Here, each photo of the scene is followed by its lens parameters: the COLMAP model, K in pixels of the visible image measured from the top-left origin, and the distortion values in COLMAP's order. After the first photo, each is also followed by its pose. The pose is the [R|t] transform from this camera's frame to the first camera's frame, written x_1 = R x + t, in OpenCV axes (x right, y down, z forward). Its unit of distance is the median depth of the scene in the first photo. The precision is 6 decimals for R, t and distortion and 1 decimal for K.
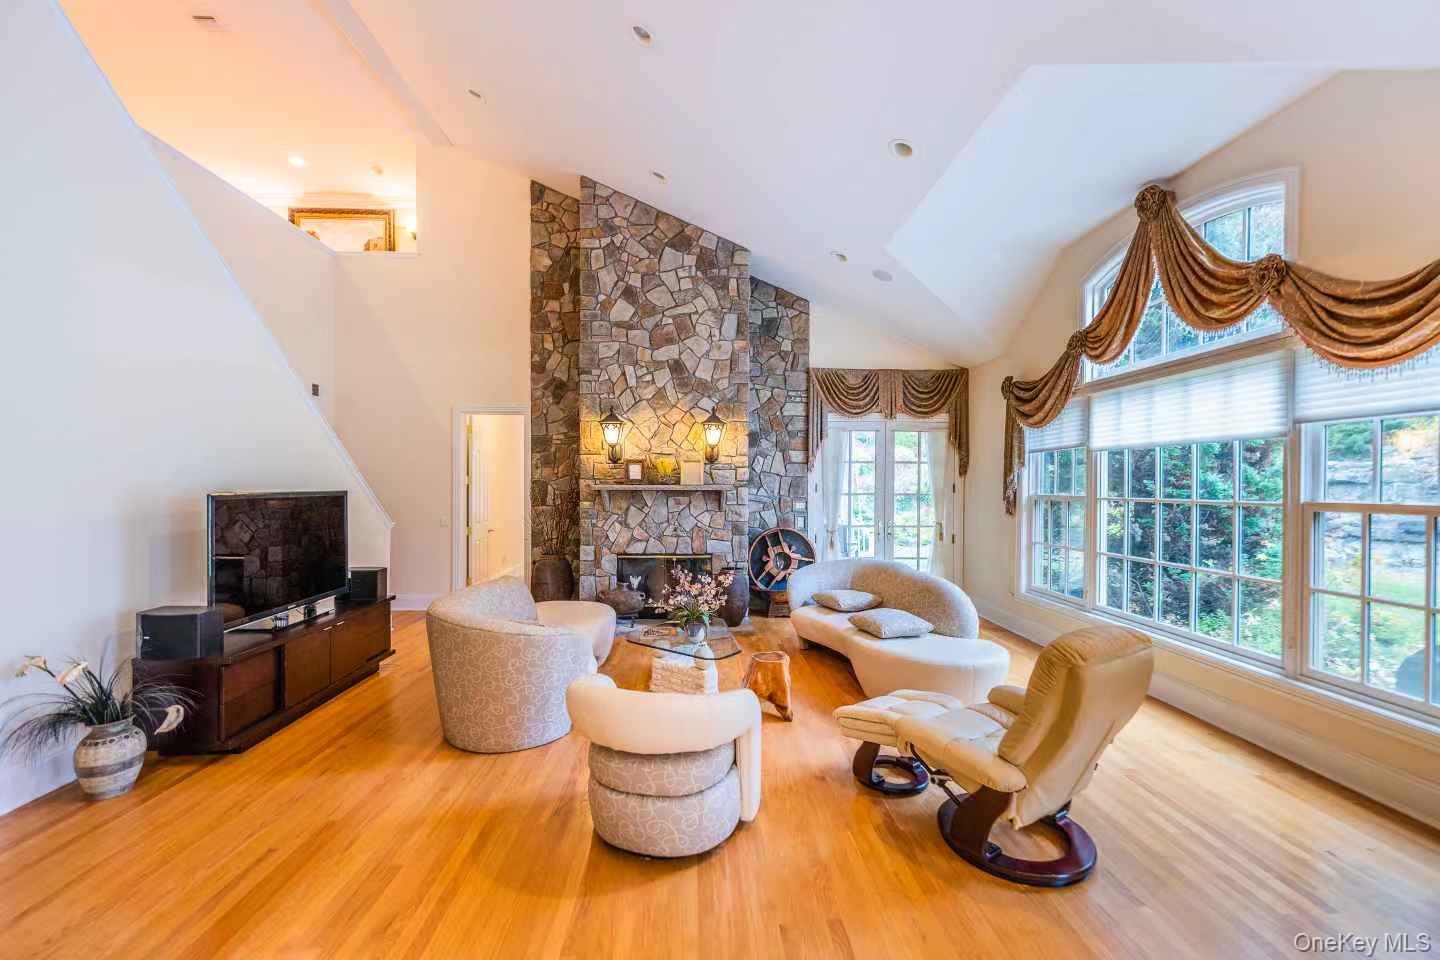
lens RADIAL K [[588.3, 0, 717.8], [0, 588.3, 482.8], [0, 0, 1]] dist [0.004129, 0.000083]
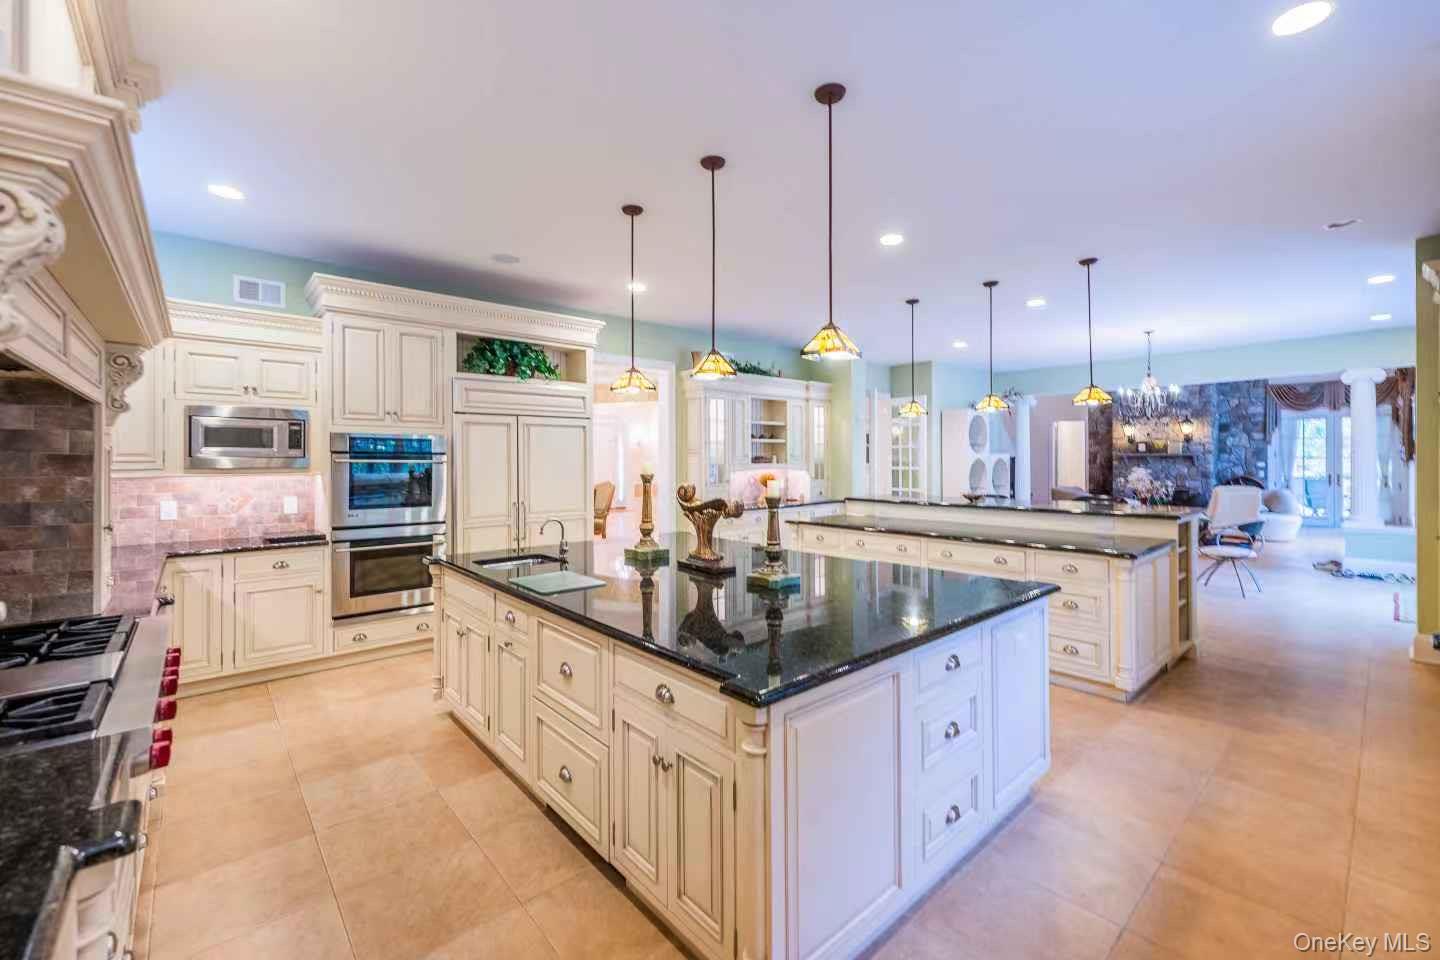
lens RADIAL K [[588.3, 0, 718.5], [0, 588.3, 459.2], [0, 0, 1]] dist [0.004129, 0.000083]
pose [[0.624528, -0.006364, -0.780977, 0.538687], [0.007873, 0.999967, -0.001853, 0.015263], [0.780963, -0.004991, 0.624558, -1.445700]]
